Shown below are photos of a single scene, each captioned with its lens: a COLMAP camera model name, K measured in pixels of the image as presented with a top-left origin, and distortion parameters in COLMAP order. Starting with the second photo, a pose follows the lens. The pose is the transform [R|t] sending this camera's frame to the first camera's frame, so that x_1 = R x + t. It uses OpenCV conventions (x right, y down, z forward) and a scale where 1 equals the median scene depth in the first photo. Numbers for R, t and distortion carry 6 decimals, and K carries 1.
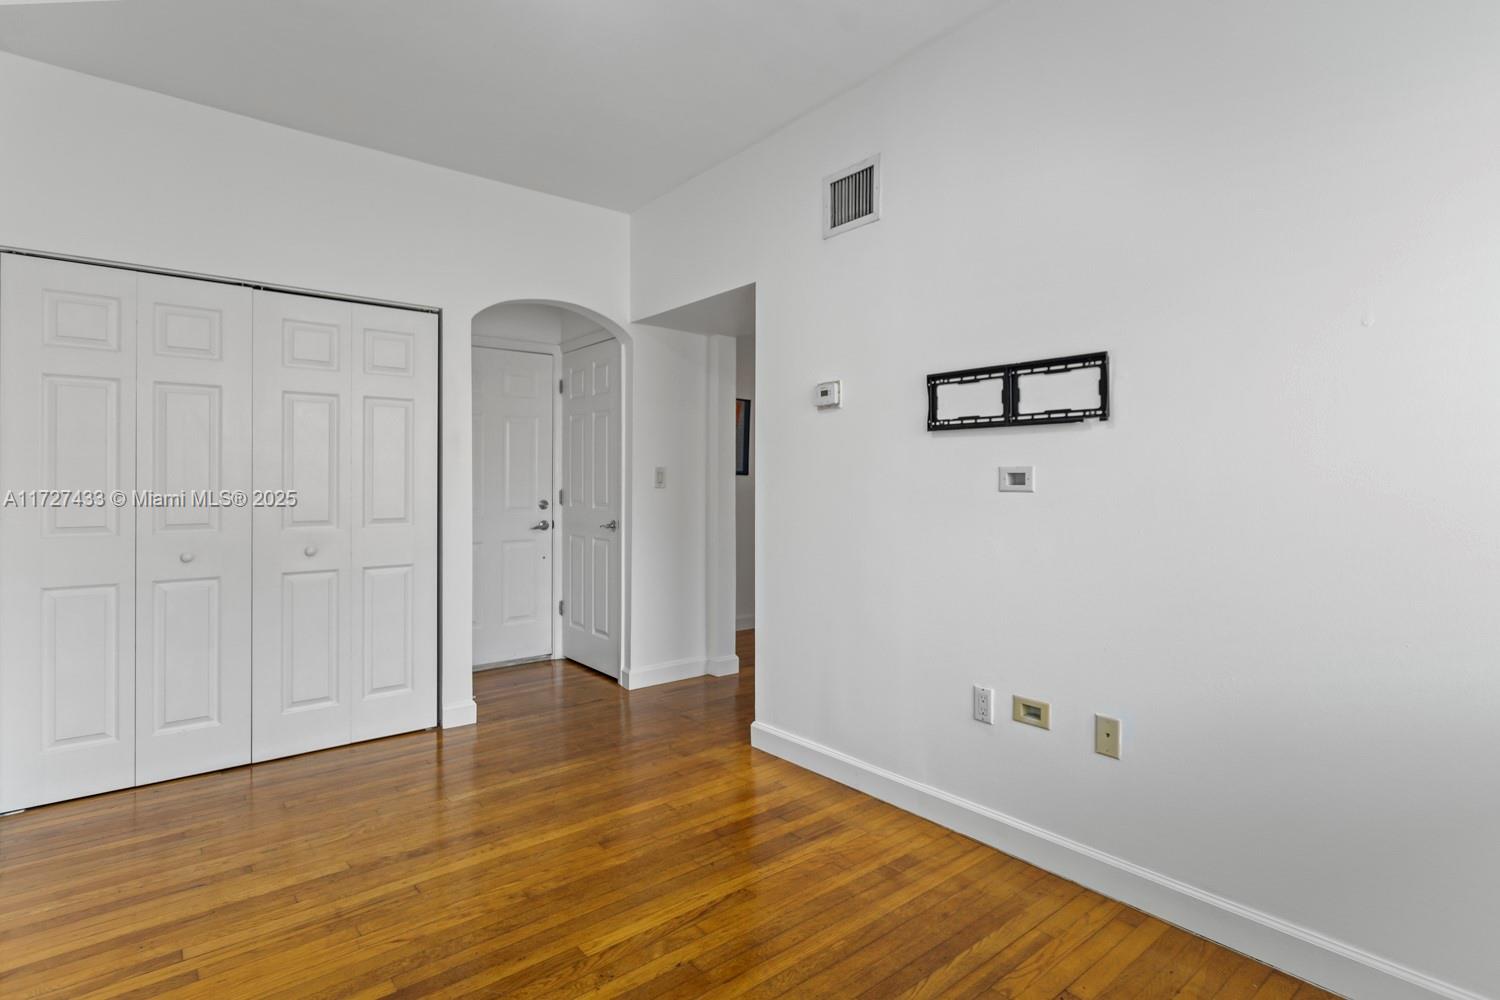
lens RADIAL K [[709.1, 0, 727.5], [0, 709.1, 464.3], [0, 0, 1]] dist [0.000792, 0.000745]
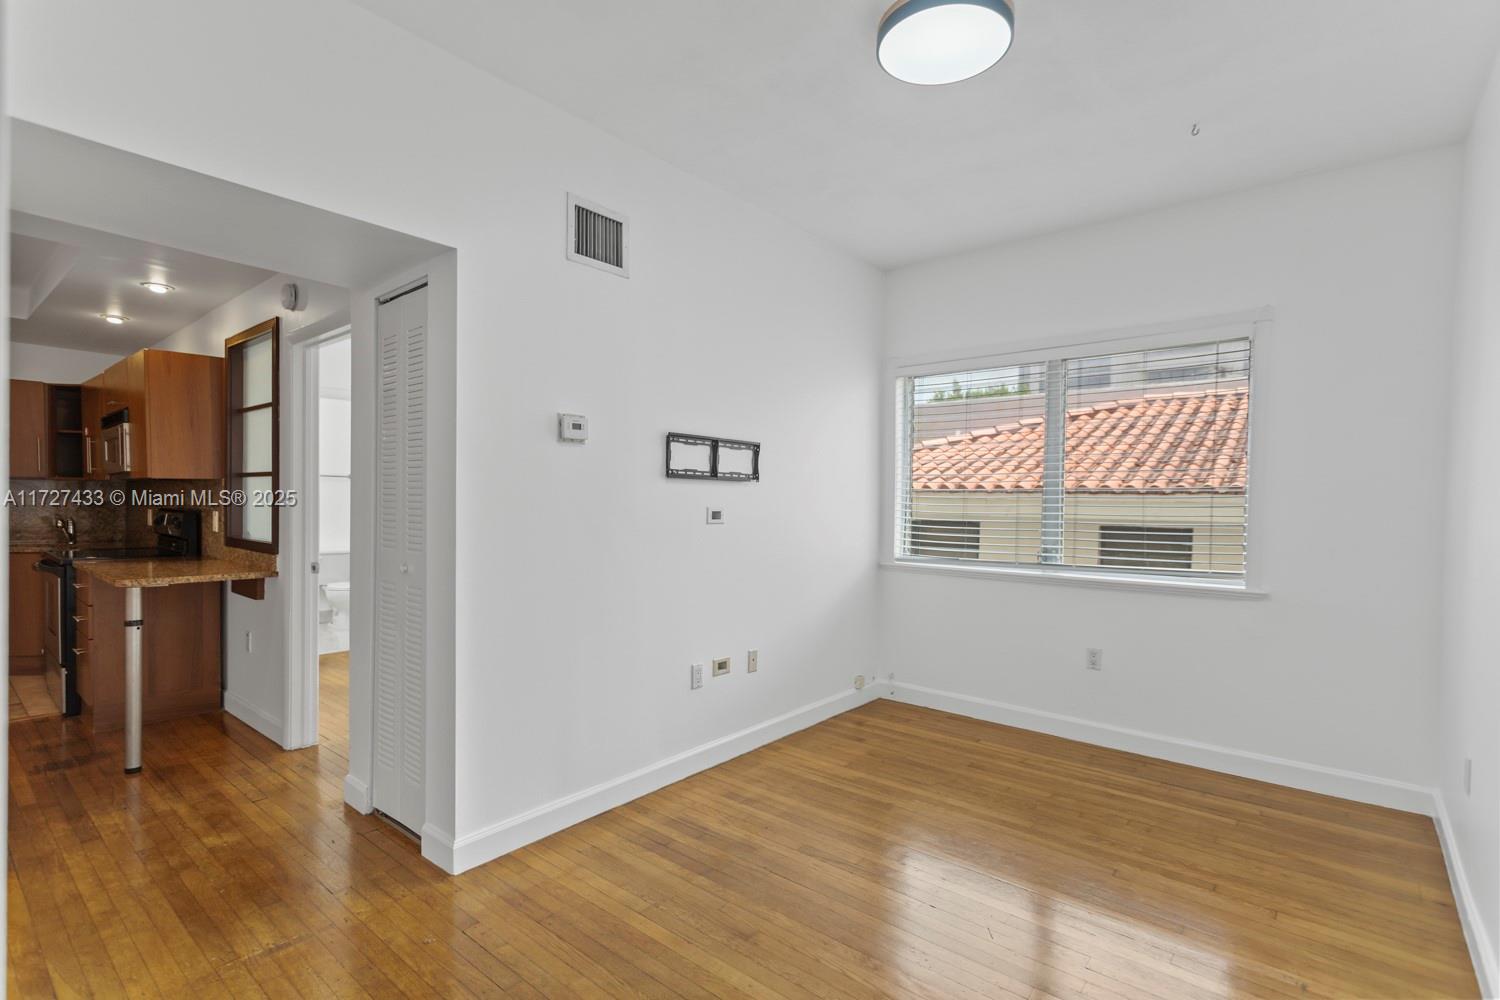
lens RADIAL K [[709.1, 0, 726.1], [0, 709.1, 513.9], [0, 0, 1]] dist [0.000792, 0.000745]
pose [[-0.165873, -0.011169, 0.986084, -1.044880], [-0.027219, 0.999607, 0.006744, 0.006640], [-0.985771, -0.025721, -0.166112, 1.199998]]
